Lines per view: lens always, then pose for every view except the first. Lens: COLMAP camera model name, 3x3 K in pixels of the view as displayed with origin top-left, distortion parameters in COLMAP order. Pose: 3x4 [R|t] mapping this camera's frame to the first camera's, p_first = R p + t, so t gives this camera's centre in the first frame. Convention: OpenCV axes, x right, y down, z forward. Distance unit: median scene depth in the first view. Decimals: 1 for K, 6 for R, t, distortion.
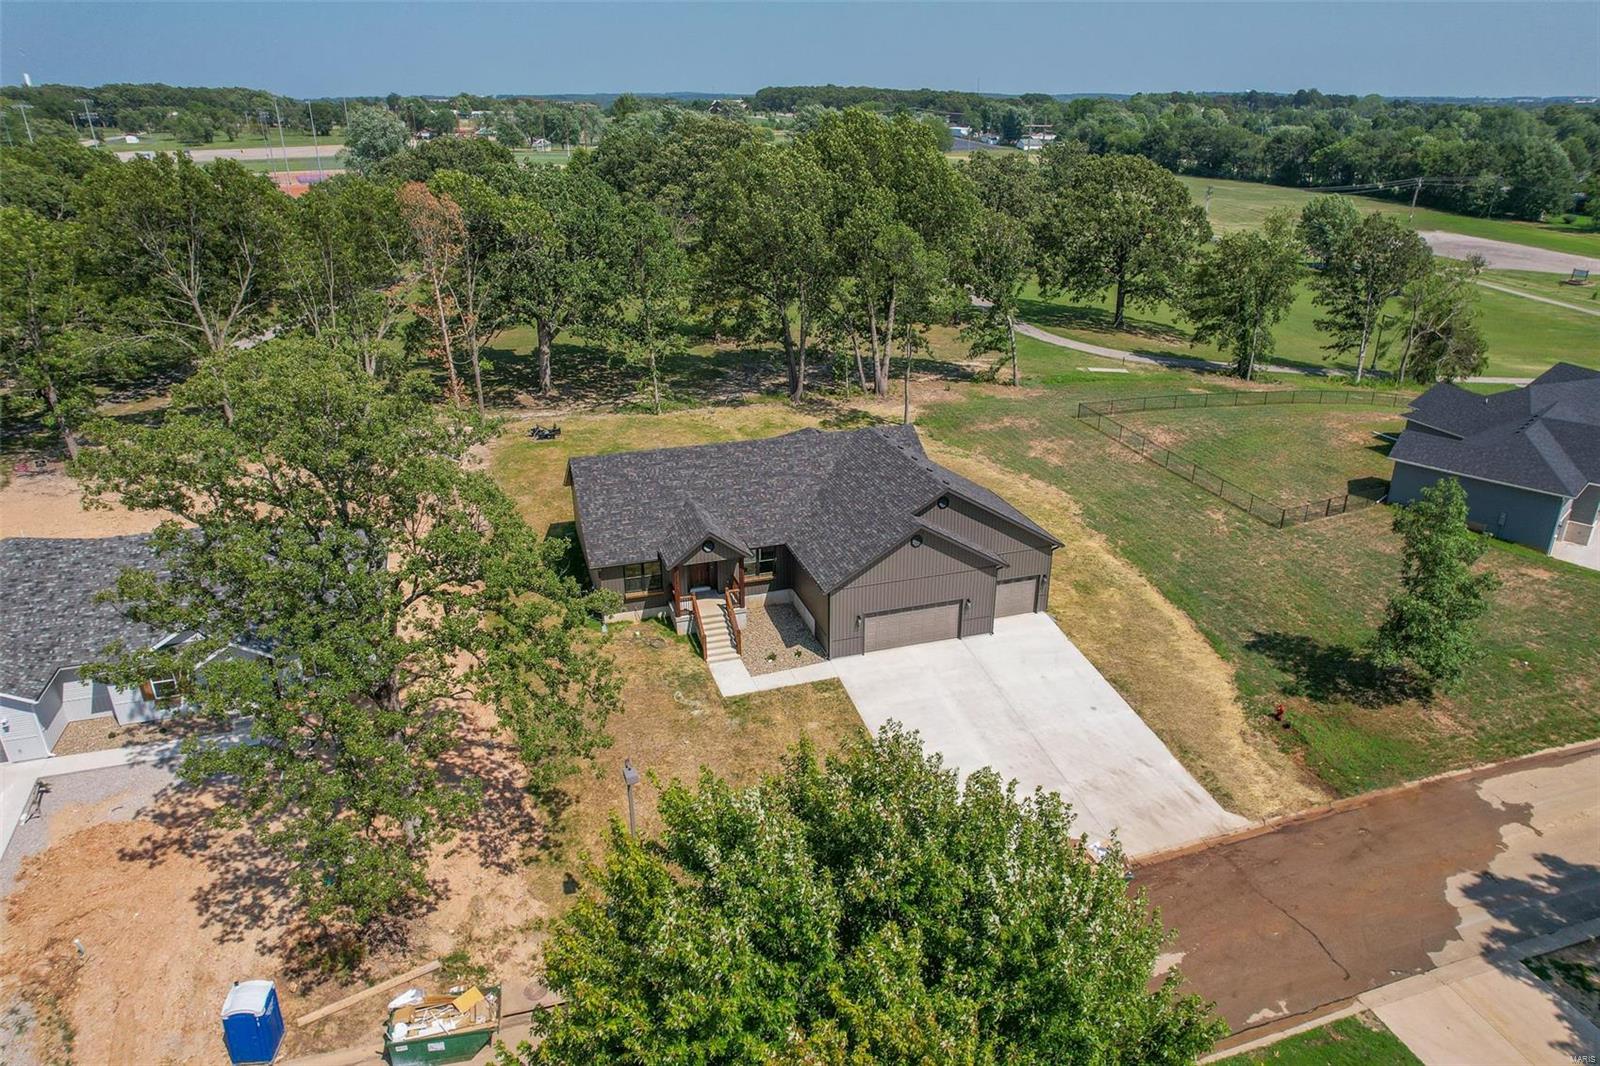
lens RADIAL K [[1036.2, 0, 810.4], [0, 1036.2, 531.2], [0, 0, 1]] dist [-0.081468, 0.070465]
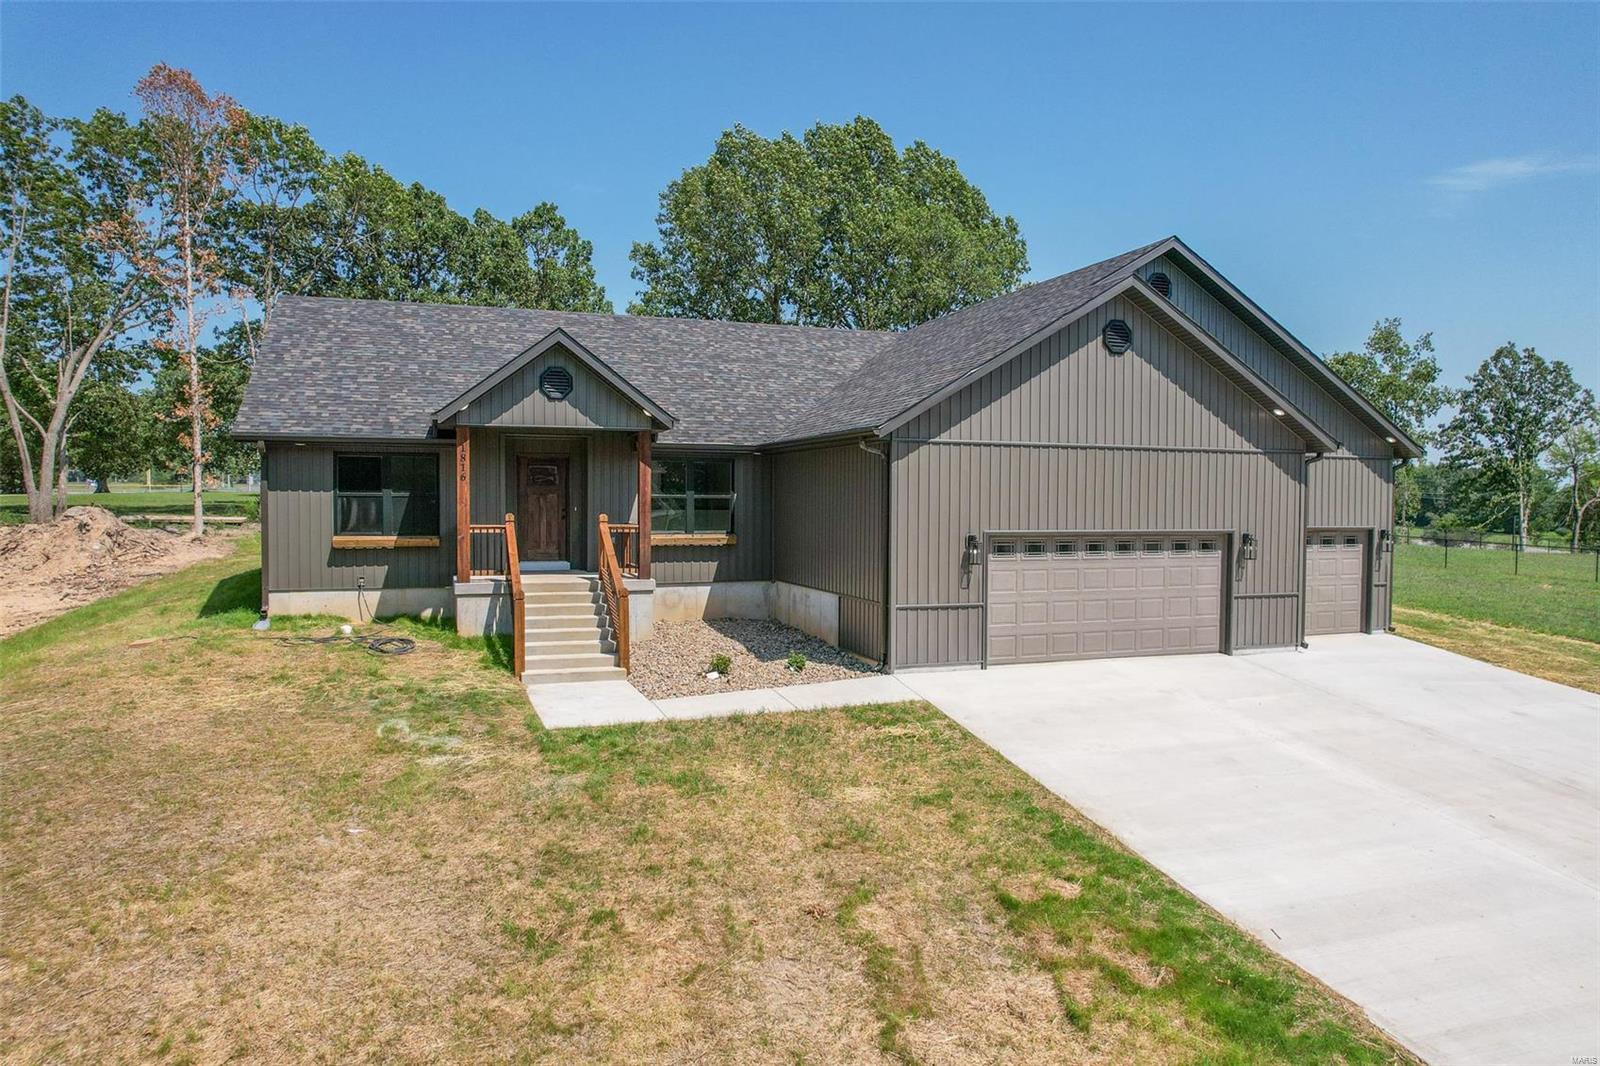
lens RADIAL K [[1036.0, 0, 800.0], [0, 1036.0, 533.0], [0, 0, 1]] dist [-0.052318, 0.001278]
pose [[0.999592, 0.004135, 0.028268, -0.019707], [0.006119, 0.935522, -0.353215, 0.196928], [-0.027906, 0.353244, 0.935115, 0.659096]]
